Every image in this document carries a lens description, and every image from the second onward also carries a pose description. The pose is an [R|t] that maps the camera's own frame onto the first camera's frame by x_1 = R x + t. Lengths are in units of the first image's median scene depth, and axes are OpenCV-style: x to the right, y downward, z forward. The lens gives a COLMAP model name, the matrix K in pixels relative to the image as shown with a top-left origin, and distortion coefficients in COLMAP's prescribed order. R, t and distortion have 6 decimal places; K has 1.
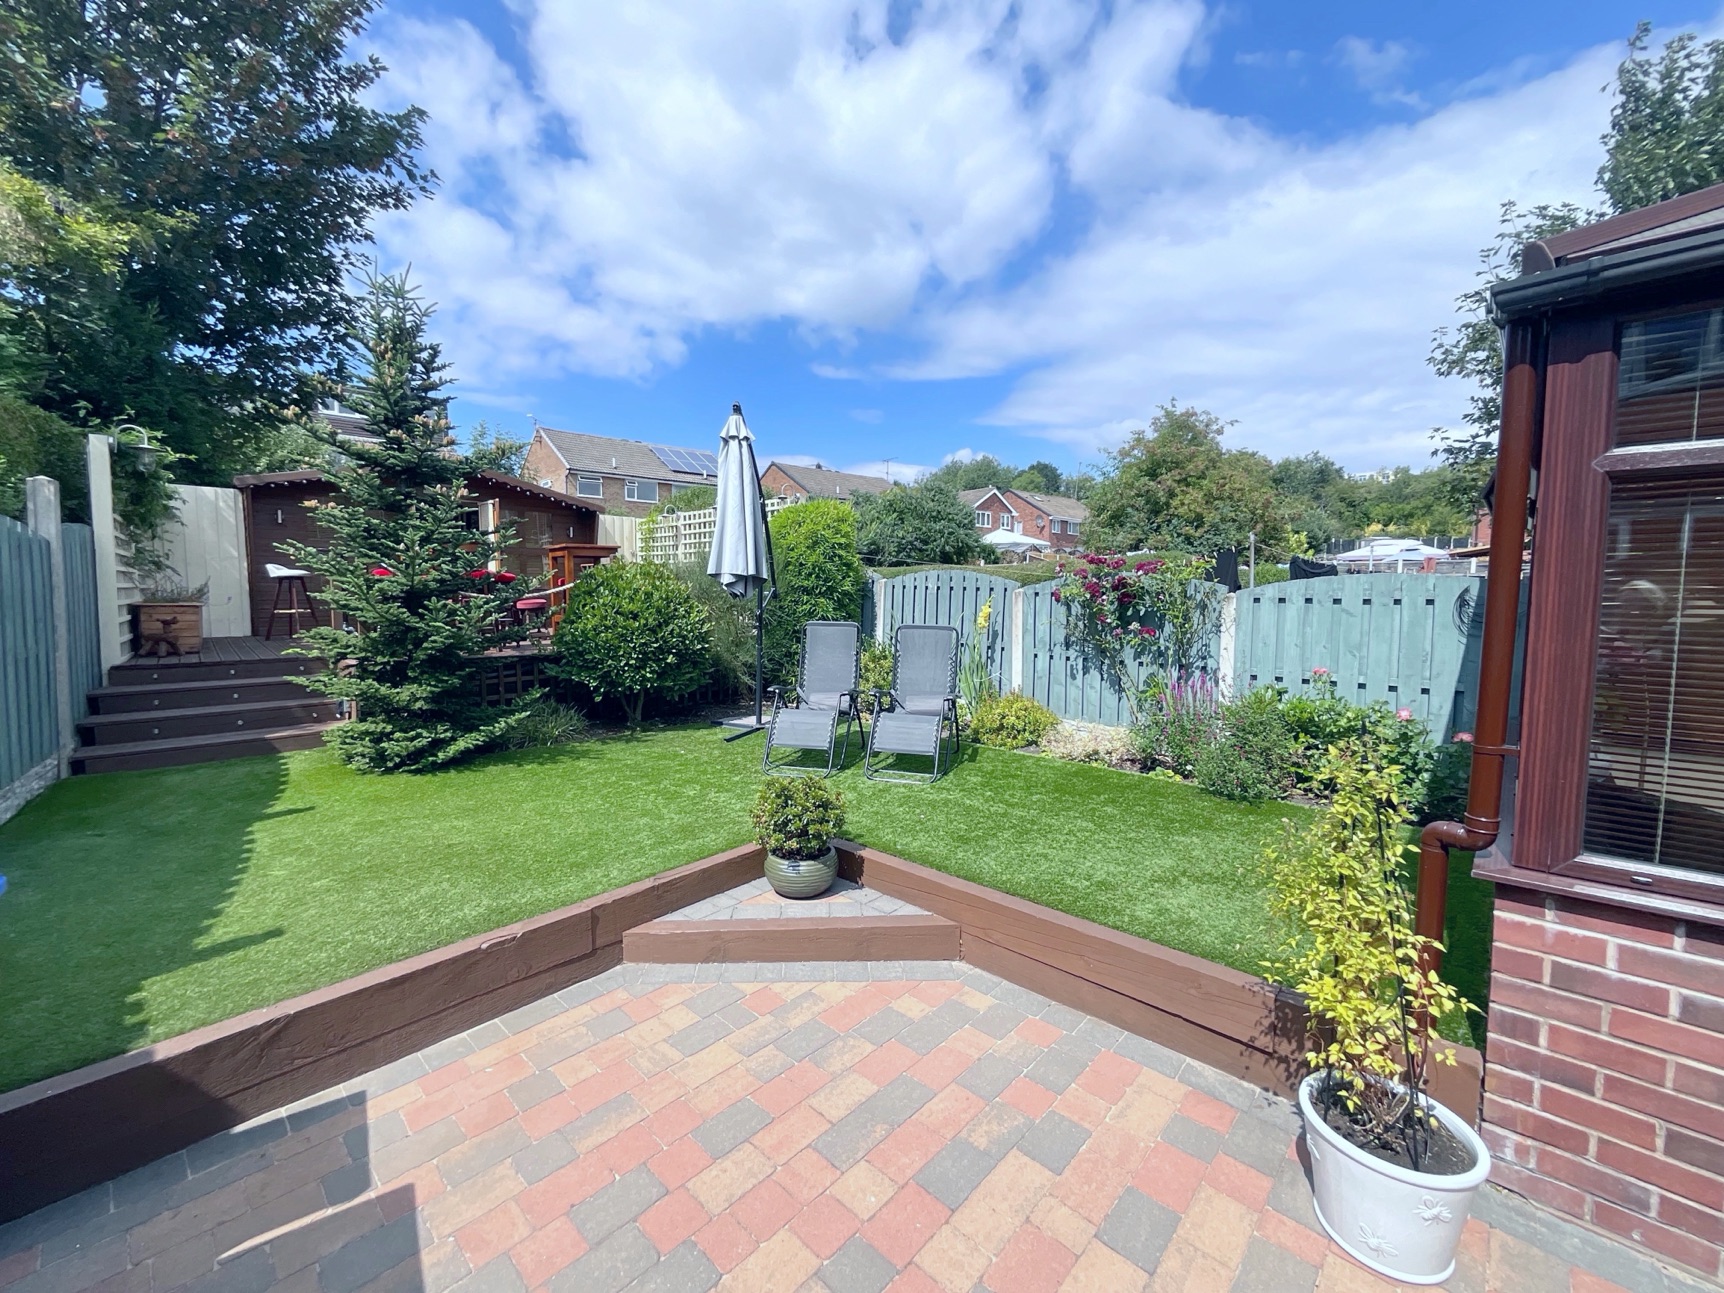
lens RADIAL K [[699.7, 0, 862.4], [0, 699.7, 646.4], [0, 0, 1]] dist [-0.000035, 0.000120]
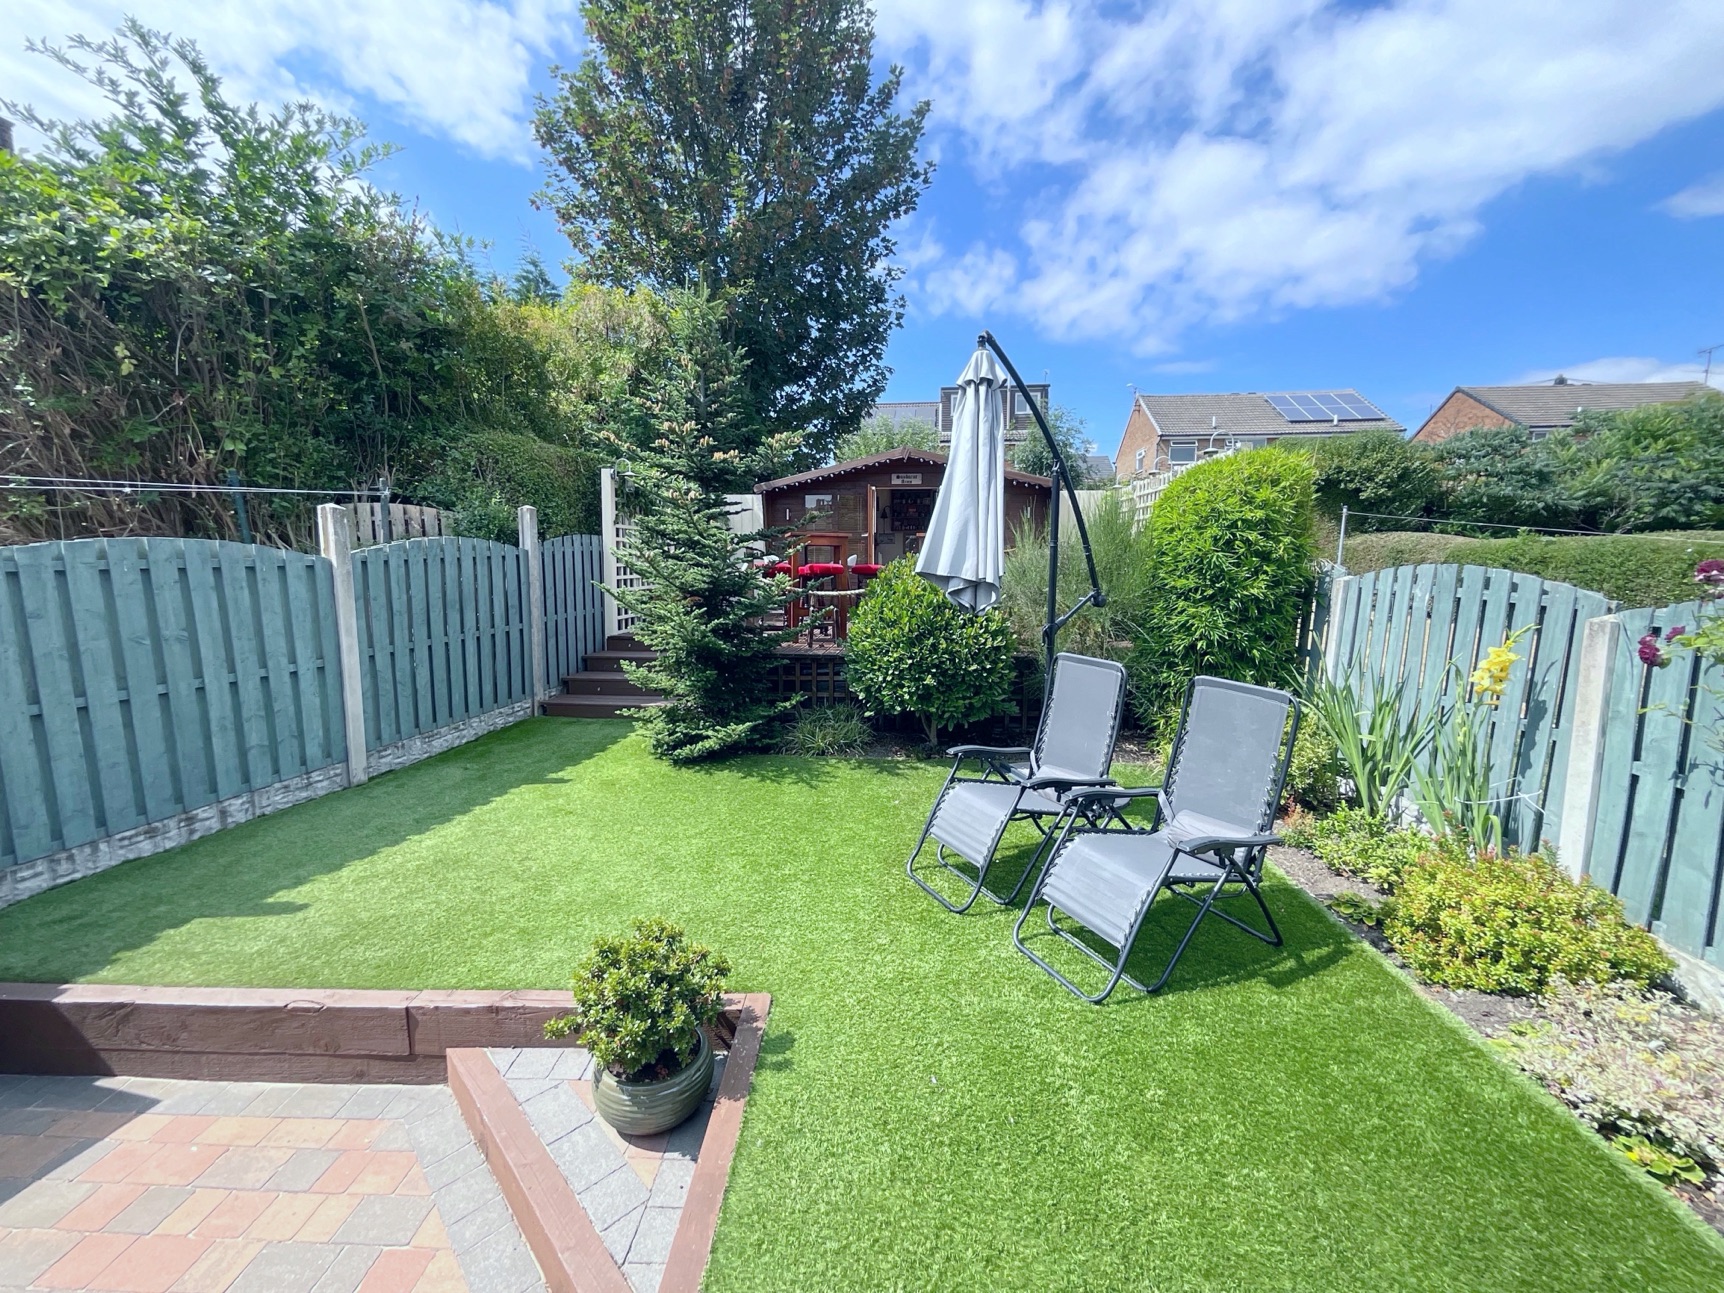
lens RADIAL K [[699.7, 0, 856.7], [0, 699.7, 648.2], [0, 0, 1]] dist [-0.000035, 0.000120]
pose [[0.659201, 0.095490, -0.745879, 0.251055], [-0.062076, 0.995429, 0.072576, -0.067655], [0.749400, -0.001541, 0.662116, 0.387506]]
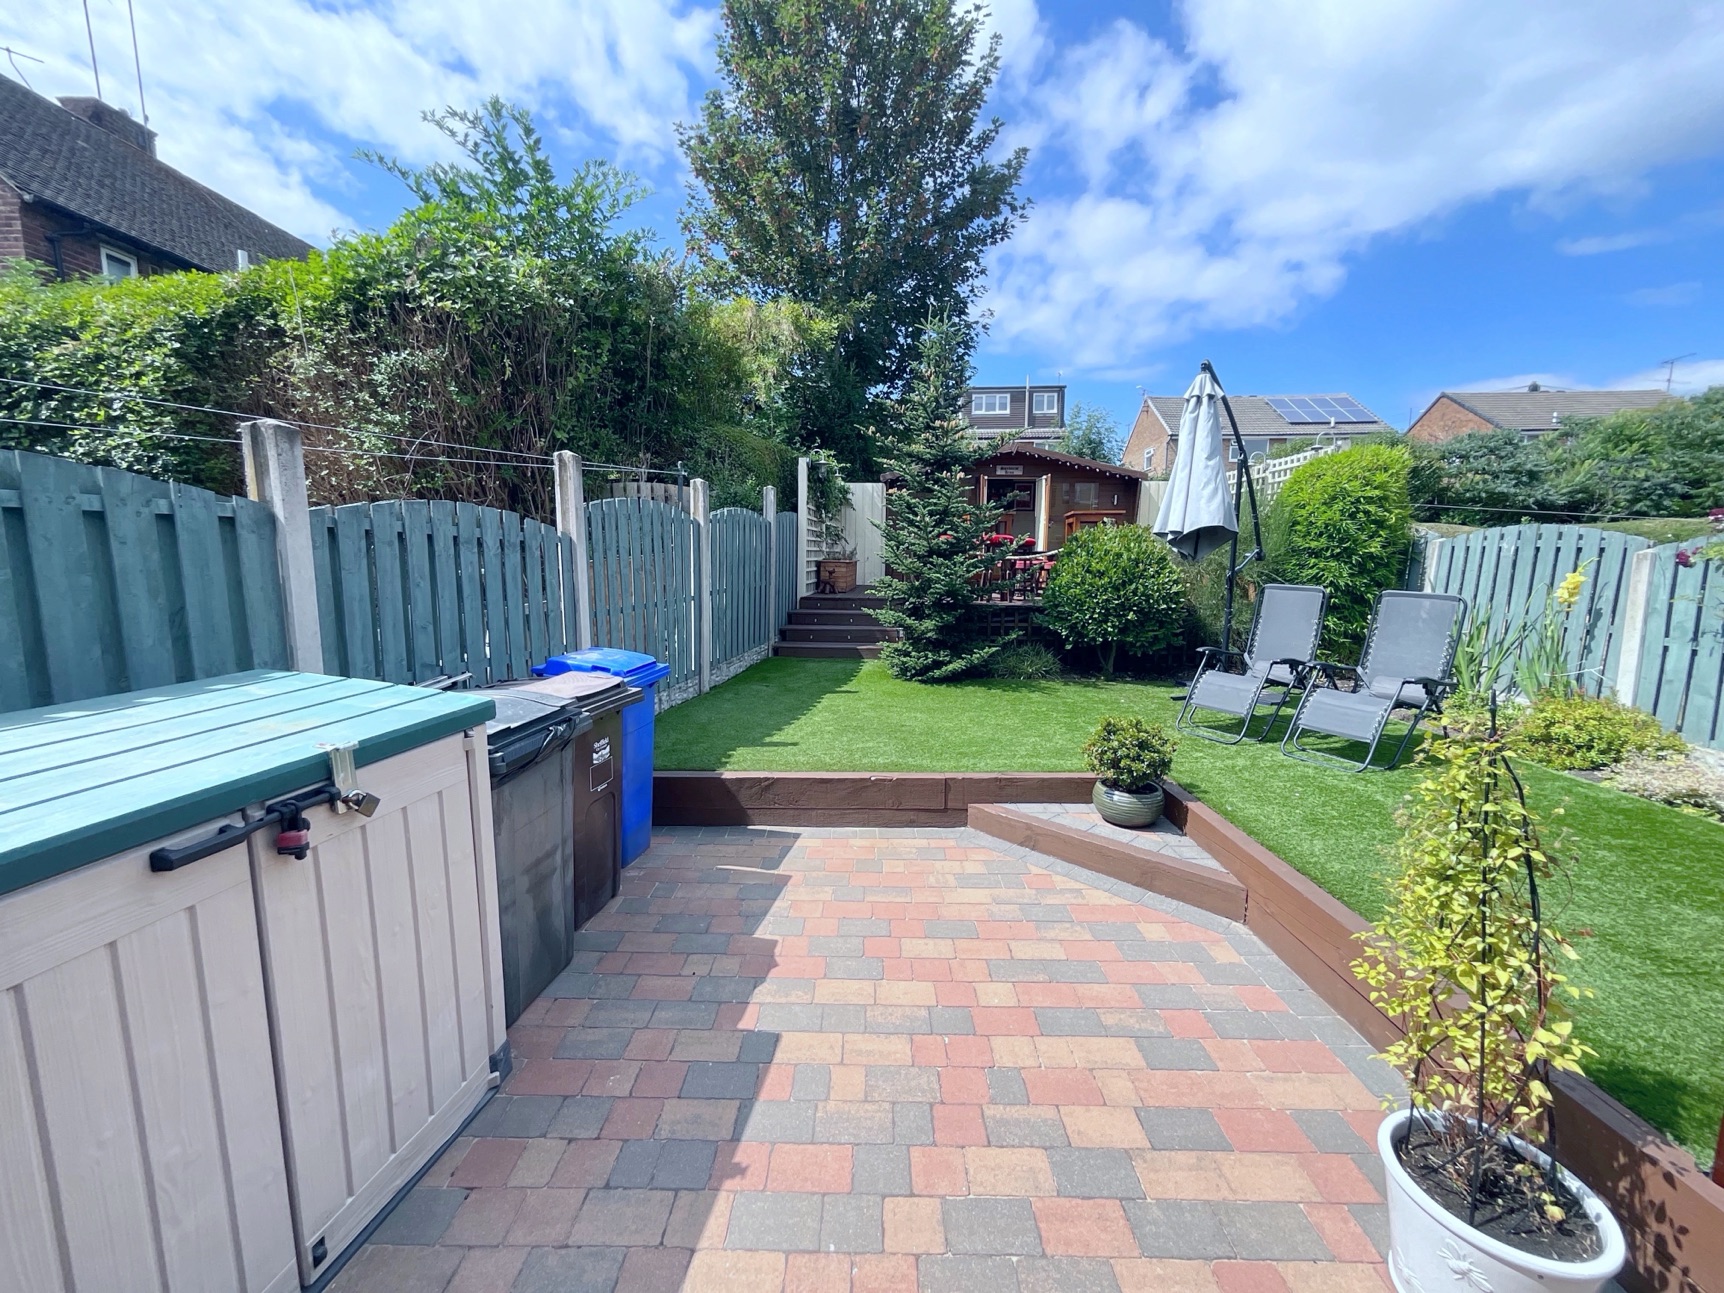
lens RADIAL K [[699.7, 0, 863.8], [0, 699.7, 643.1], [0, 0, 1]] dist [-0.000035, 0.000120]
pose [[0.681158, 0.094728, -0.725982, 0.214994], [-0.065745, 0.995502, 0.068210, 0.012750], [0.729178, 0.001268, 0.684323, -0.025917]]
